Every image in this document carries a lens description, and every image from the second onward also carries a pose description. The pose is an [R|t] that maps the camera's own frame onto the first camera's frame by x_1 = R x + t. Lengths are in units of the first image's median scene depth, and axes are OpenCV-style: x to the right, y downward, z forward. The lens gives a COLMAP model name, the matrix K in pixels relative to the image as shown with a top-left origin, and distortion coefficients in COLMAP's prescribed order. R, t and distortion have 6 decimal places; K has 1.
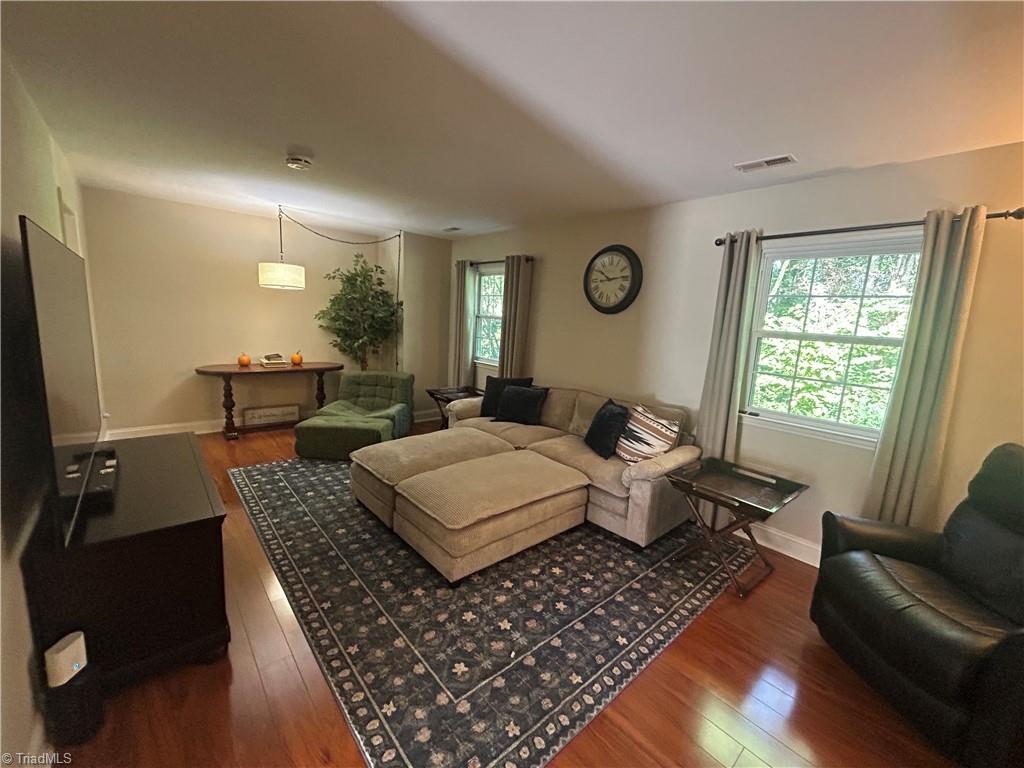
lens RADIAL K [[416.3, 0, 513.7], [0, 416.3, 383.8], [0, 0, 1]] dist [-0.000848, 0.000931]
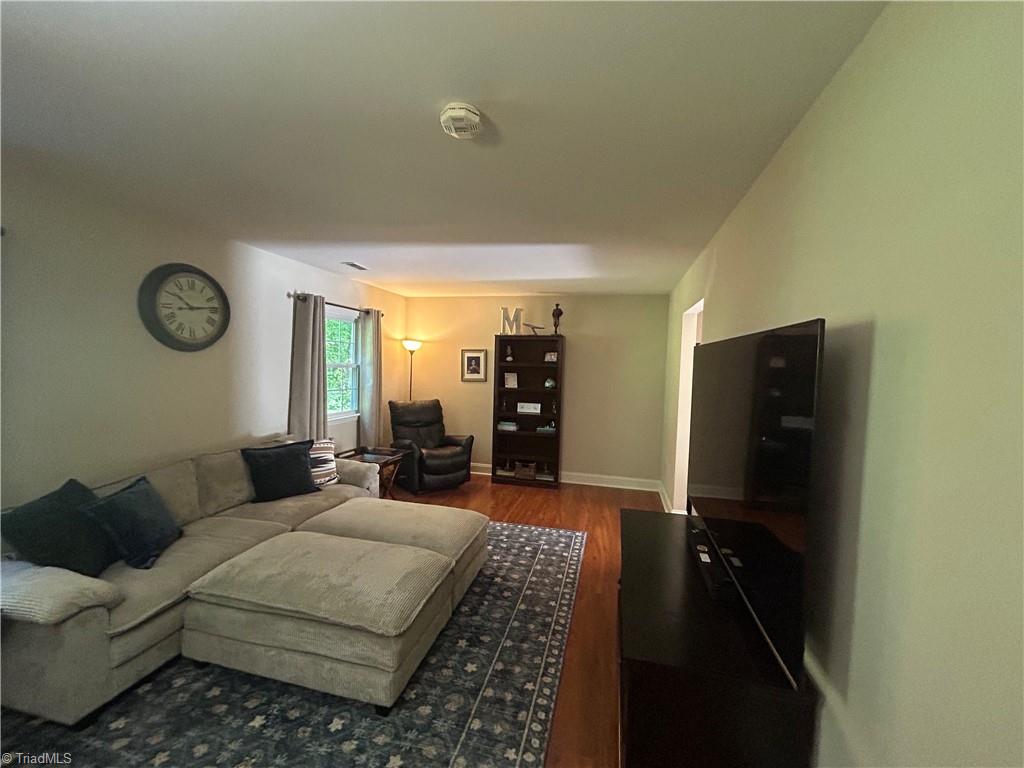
lens RADIAL K [[416.3, 0, 513.7], [0, 416.3, 383.8], [0, 0, 1]] dist [-0.000848, 0.000931]
pose [[-0.567864, -0.109334, 0.815829, -1.135659], [0.074055, 0.980333, 0.182927, -0.310981], [-0.819785, 0.164294, -0.548599, 1.418563]]
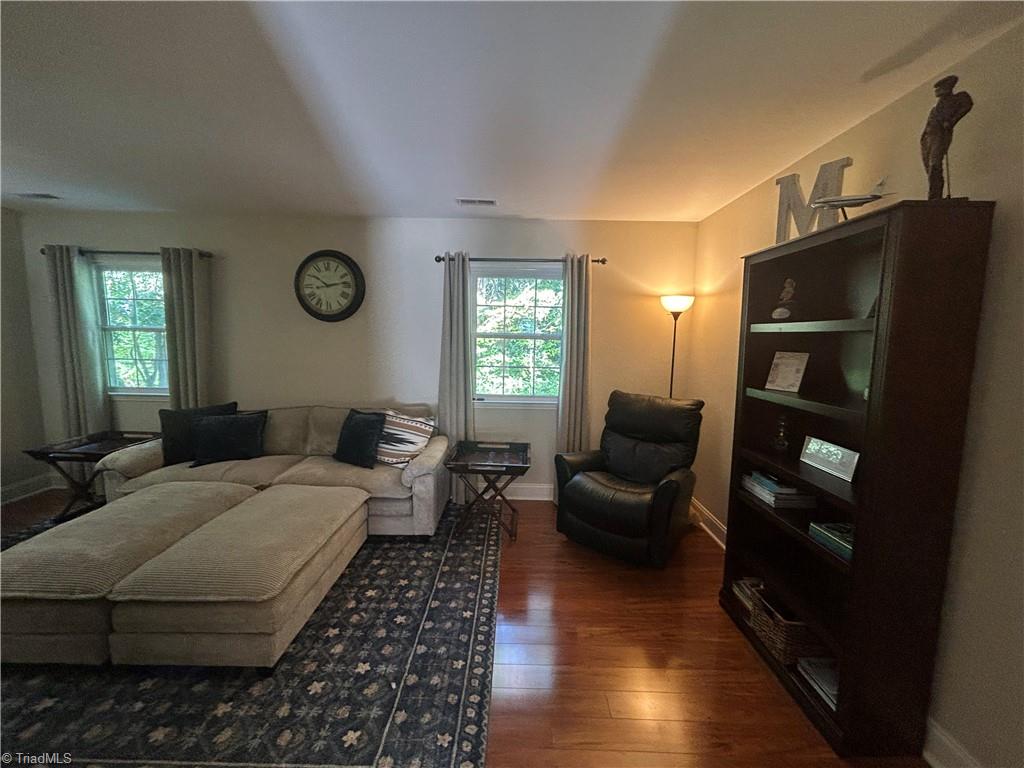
lens RADIAL K [[416.3, 0, 513.7], [0, 416.3, 383.8], [0, 0, 1]] dist [-0.000848, 0.000931]
pose [[0.671202, -0.130389, 0.729717, -0.308912], [0.138449, 0.989137, 0.049397, -0.025073], [-0.728231, 0.067873, 0.681962, 0.084204]]
